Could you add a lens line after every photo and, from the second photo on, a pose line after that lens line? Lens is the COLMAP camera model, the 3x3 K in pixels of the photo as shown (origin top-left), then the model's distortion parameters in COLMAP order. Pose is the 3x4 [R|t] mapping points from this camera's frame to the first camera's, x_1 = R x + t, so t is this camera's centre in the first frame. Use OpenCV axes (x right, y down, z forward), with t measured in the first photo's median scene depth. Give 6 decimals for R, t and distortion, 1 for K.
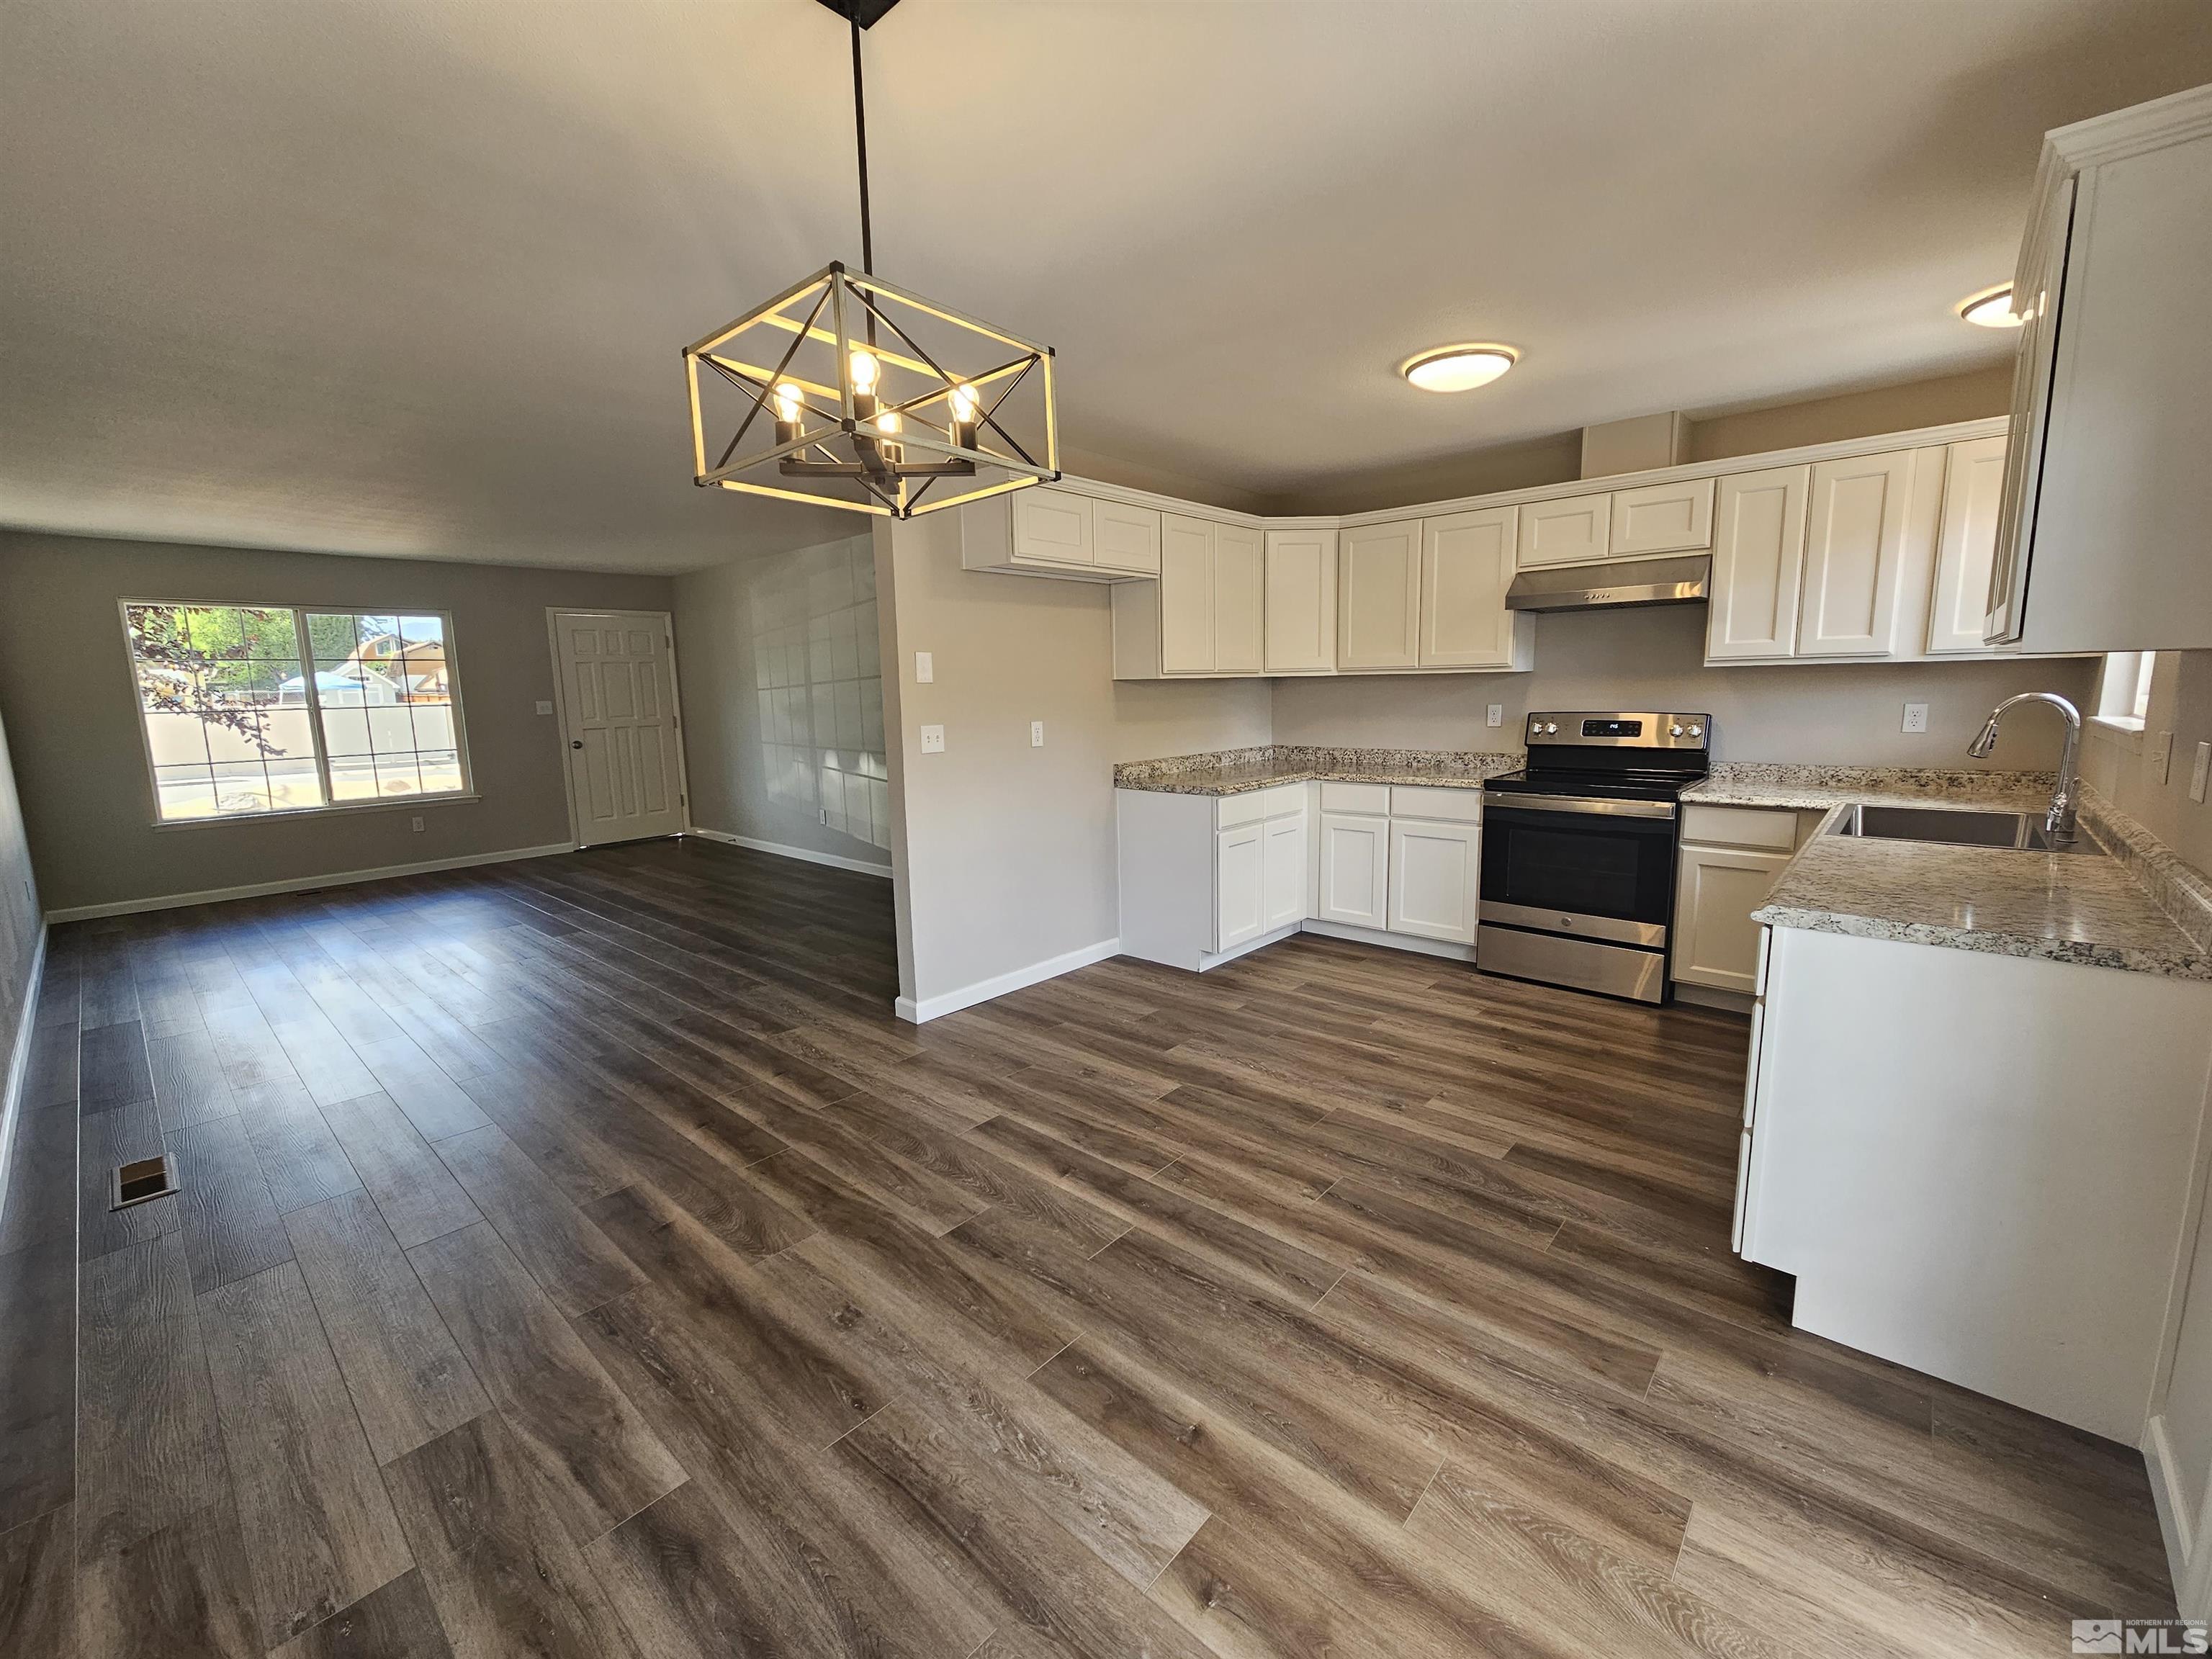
lens RADIAL K [[910.5, 0, 1109.5], [0, 910.5, 820.2], [0, 0, 1]] dist [-0.001236, -0.000641]
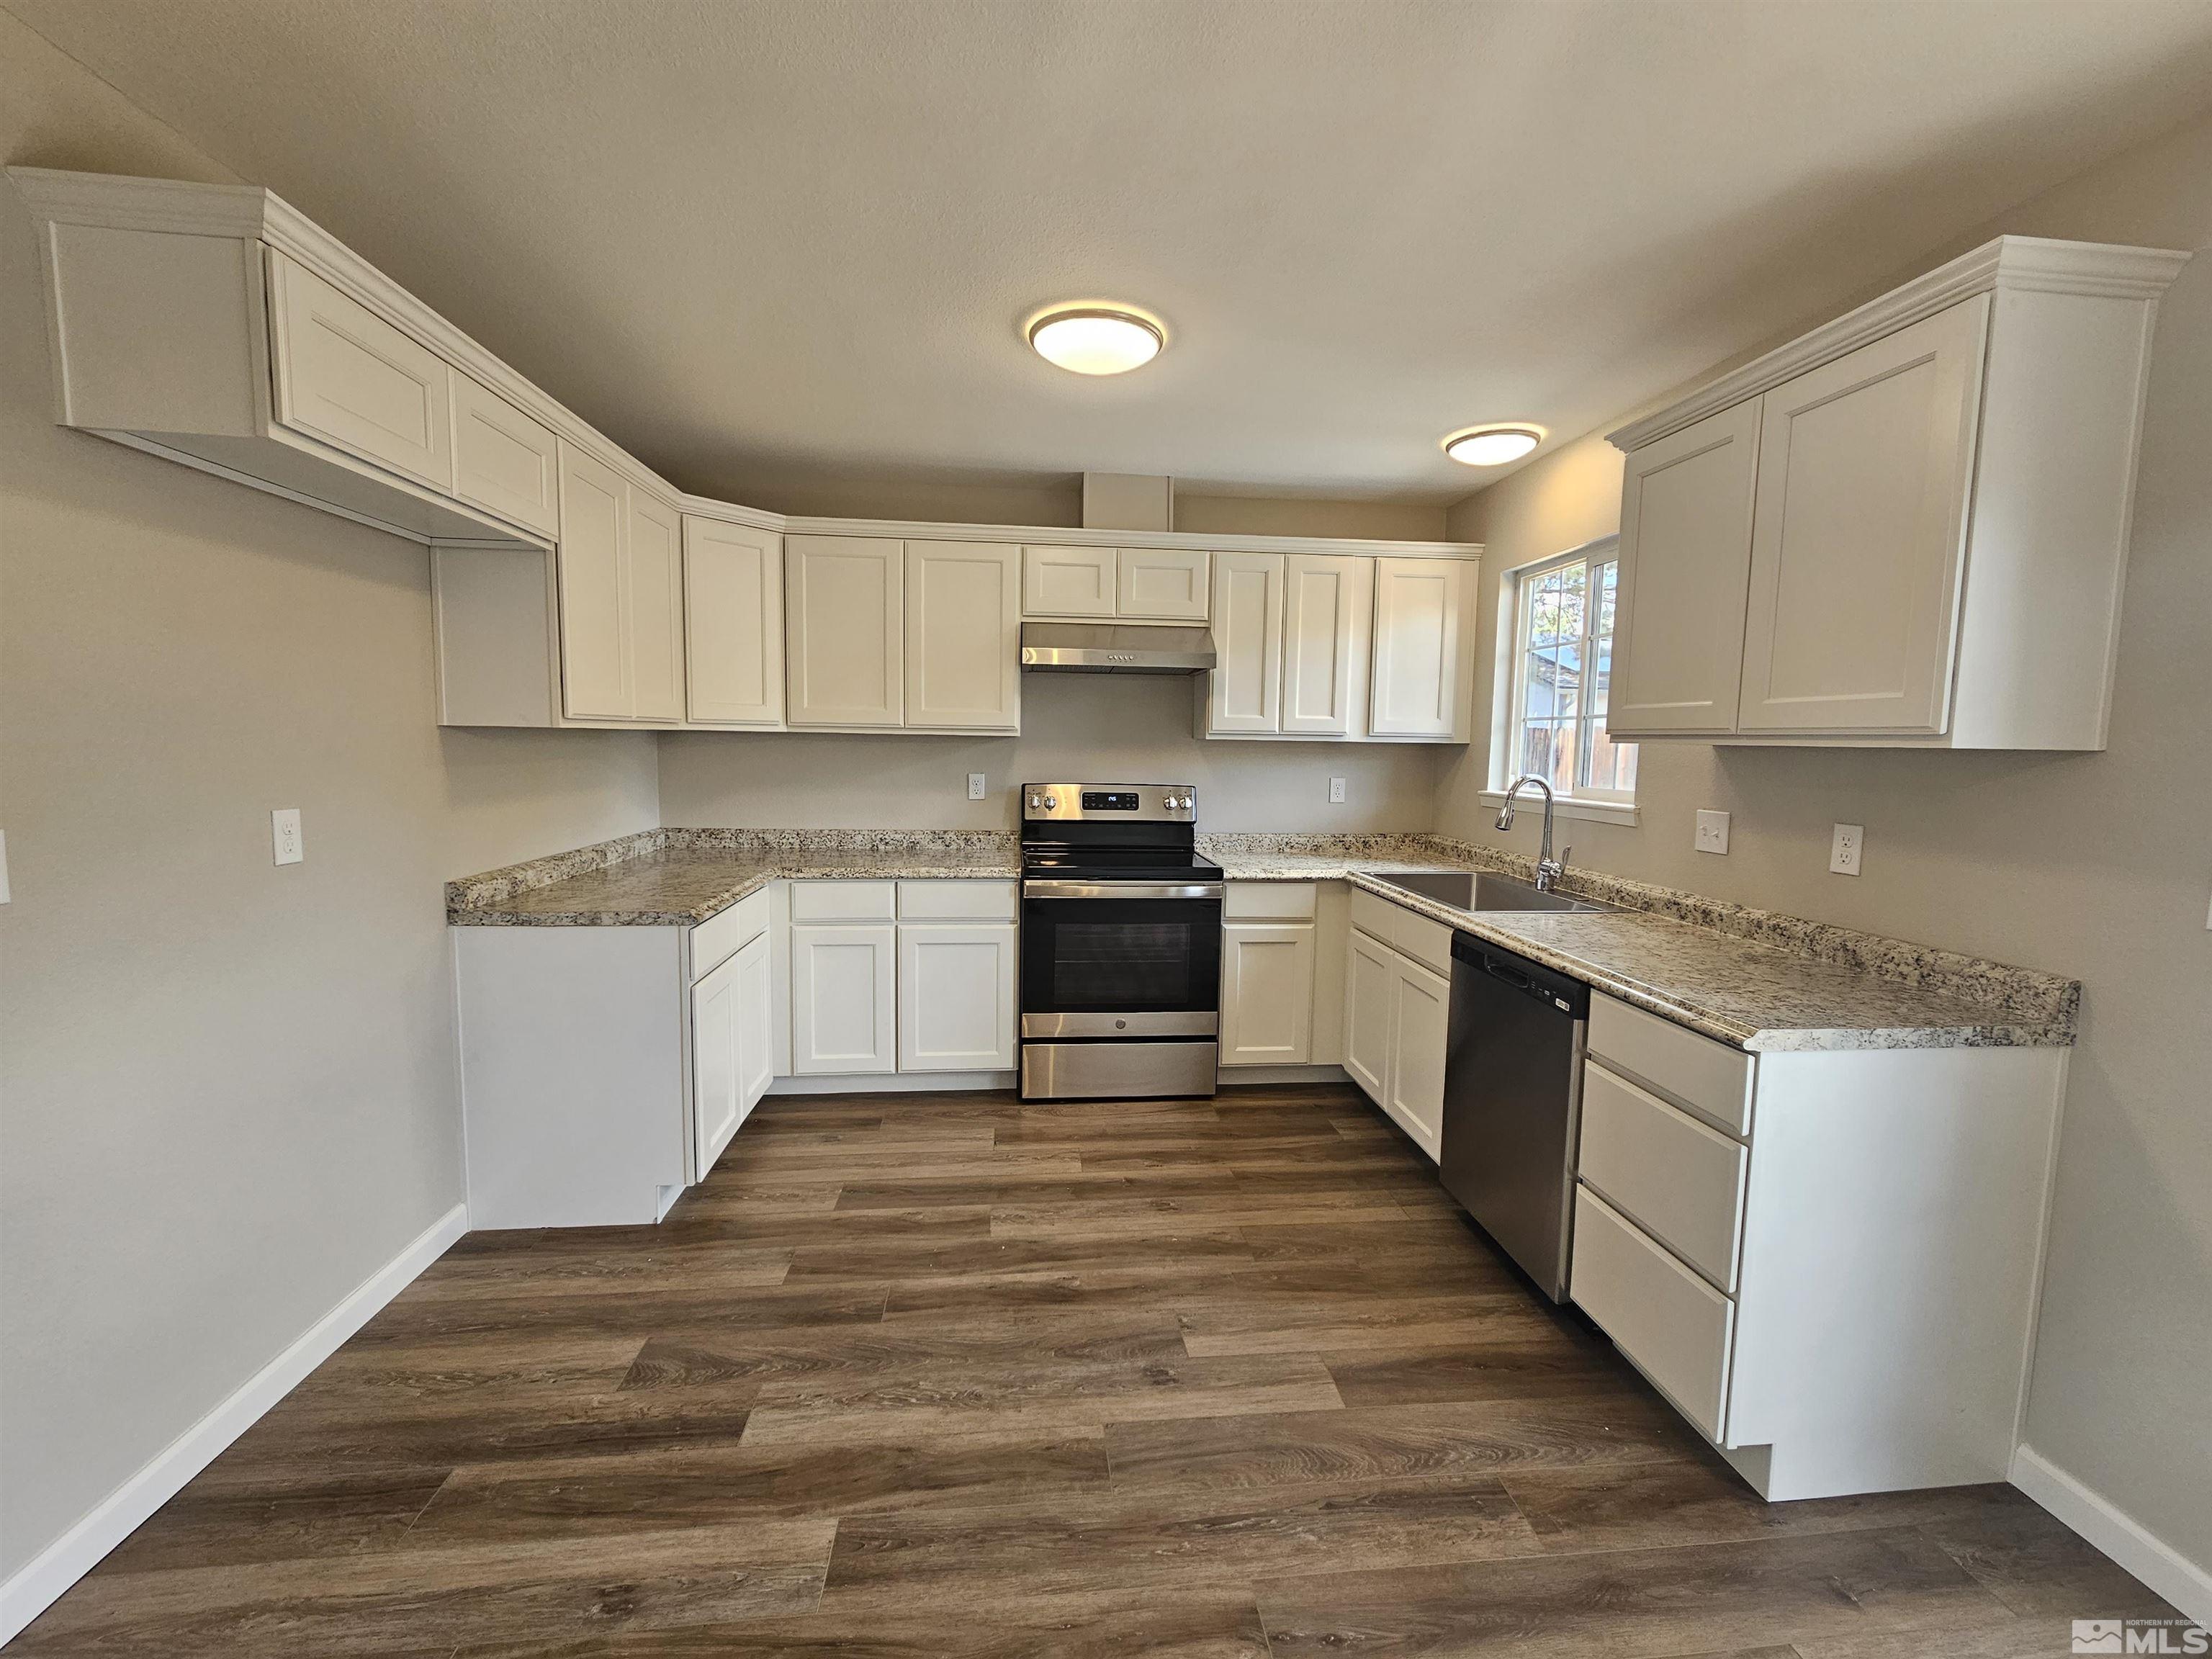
lens RADIAL K [[910.5, 0, 1111.4], [0, 910.5, 820.6], [0, 0, 1]] dist [-0.001236, -0.000641]
pose [[0.671997, -0.033713, 0.739786, -0.158215], [0.079504, 0.996474, -0.026808, -0.065464], [-0.736274, 0.076830, 0.672308, 0.439431]]
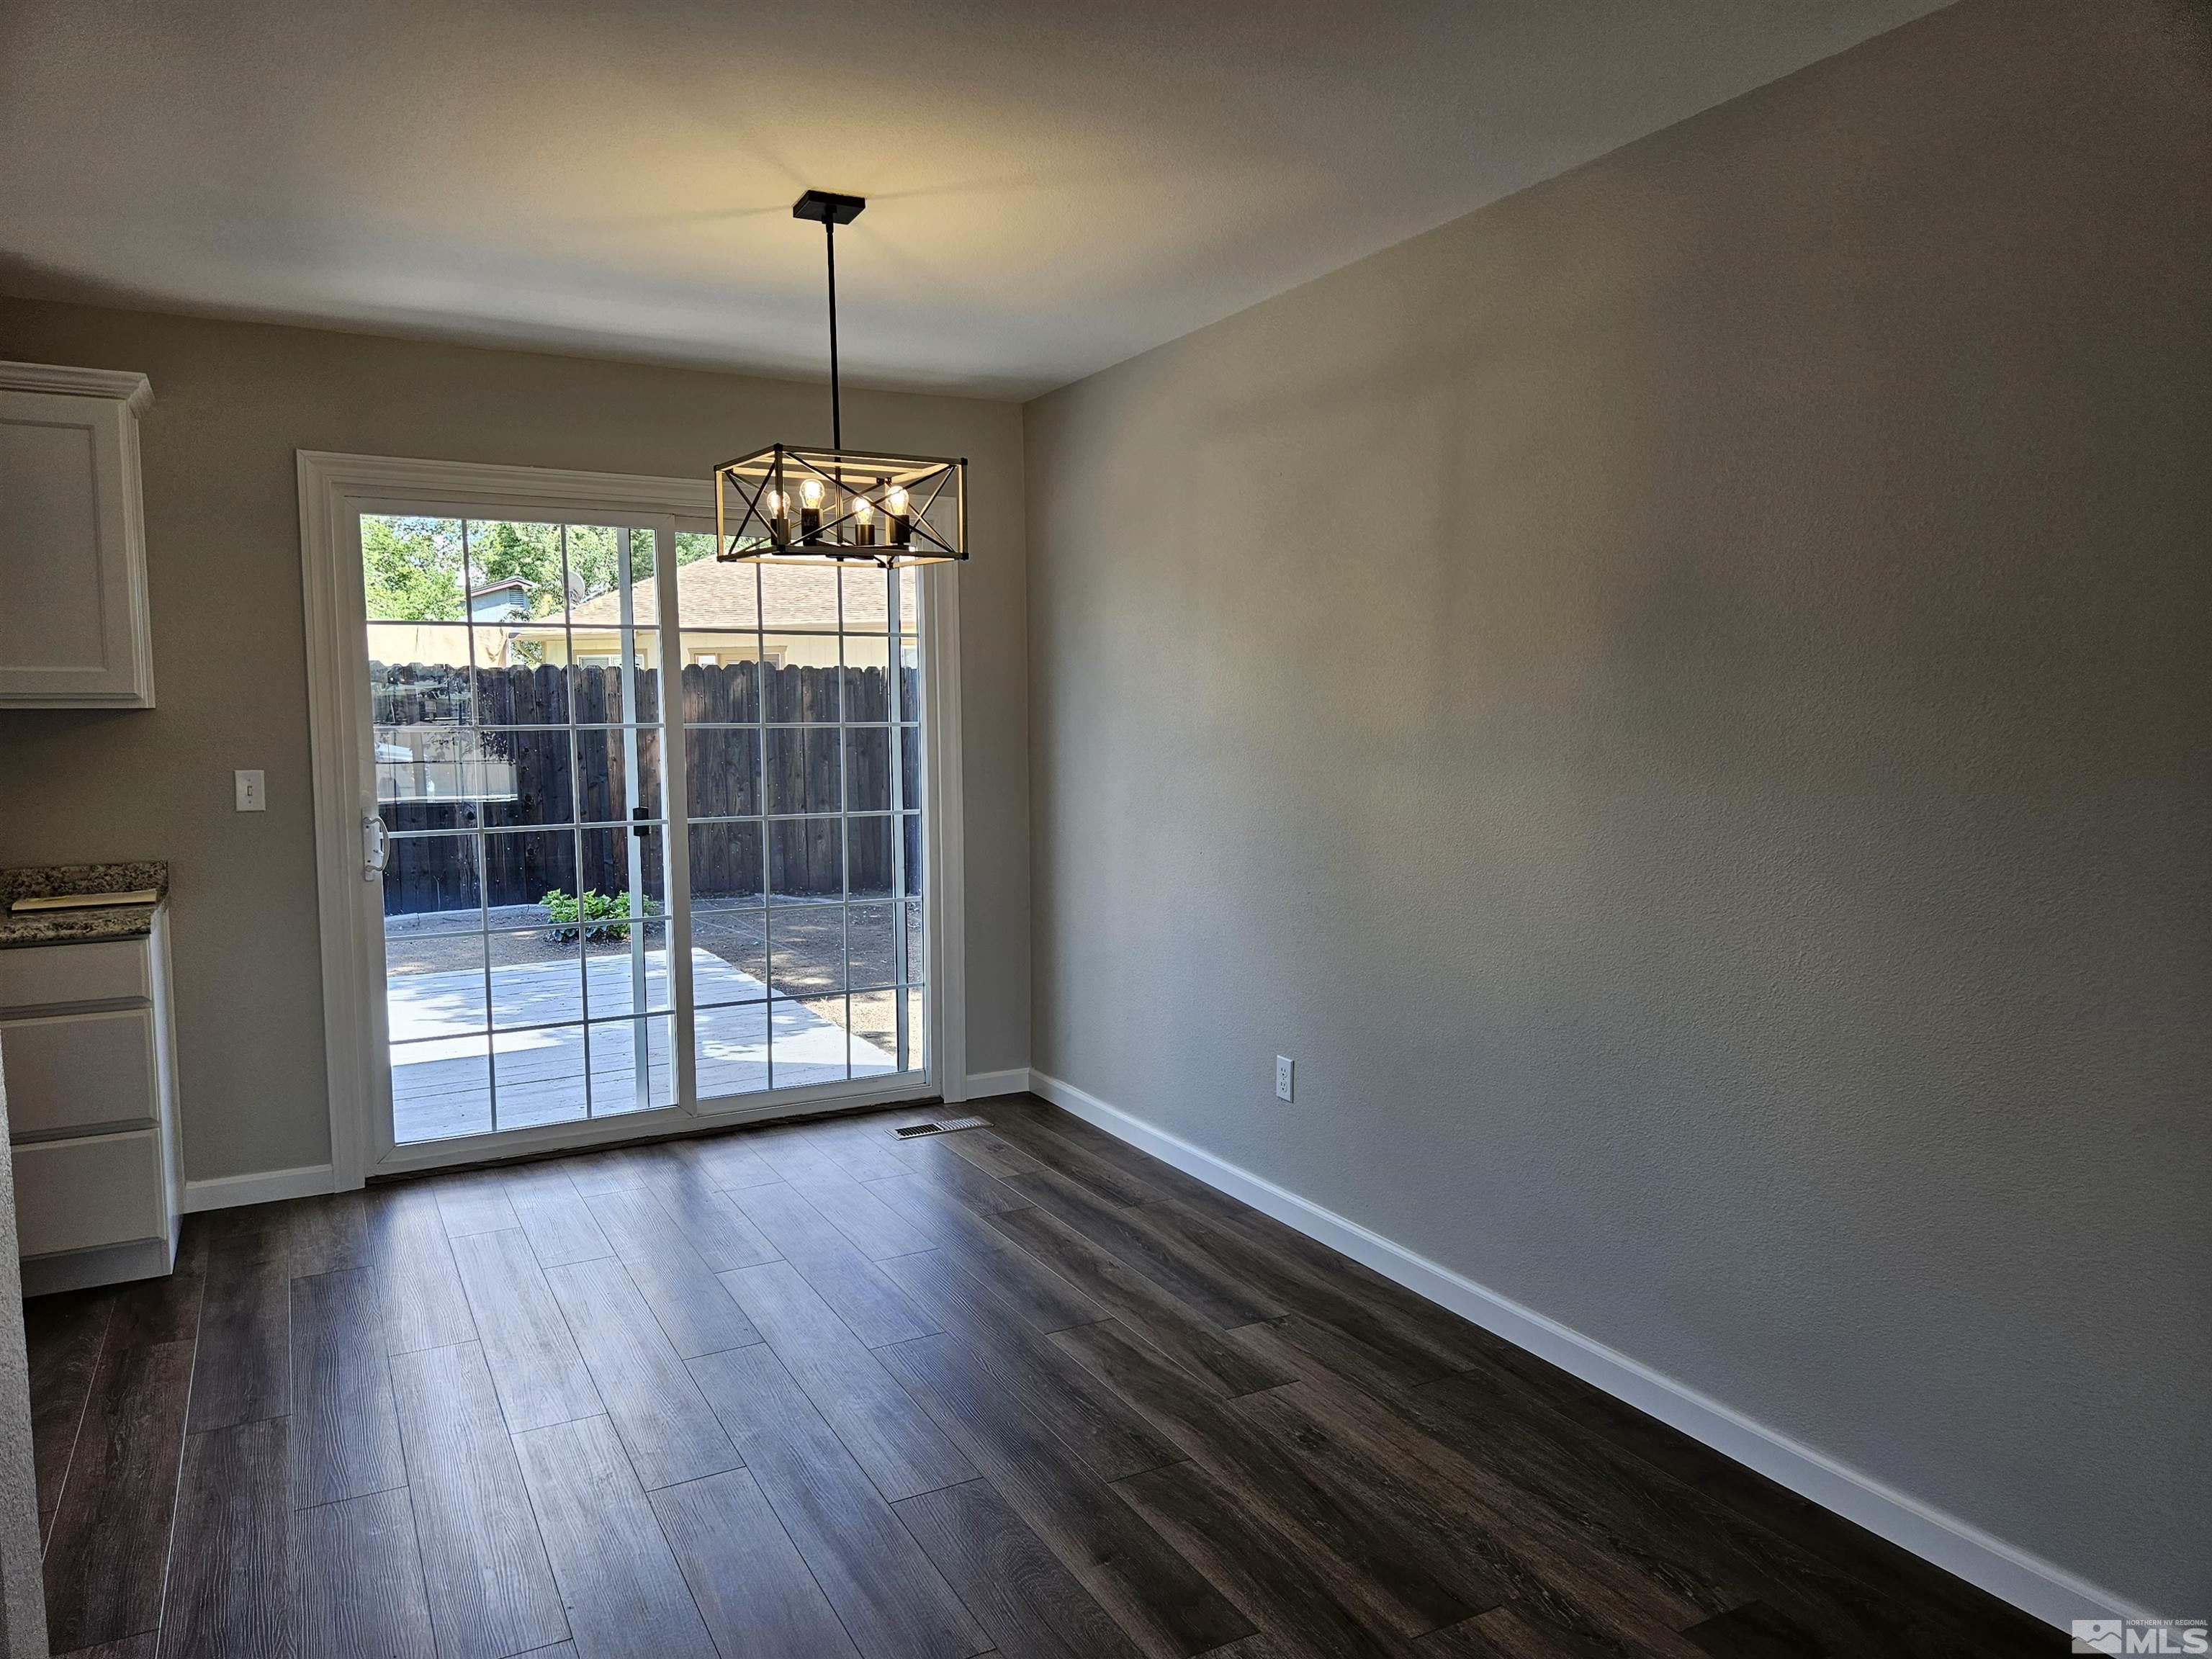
lens RADIAL K [[1482.5, 0, 1099.8], [0, 1482.5, 831.9], [0, 0, 1]] dist [0.044137, 0.001039]
pose [[-0.942947, -0.001012, 0.332941, -0.536519], [0.075136, 0.973552, 0.215758, -0.171559], [-0.324354, 0.228464, -0.917932, 1.195222]]
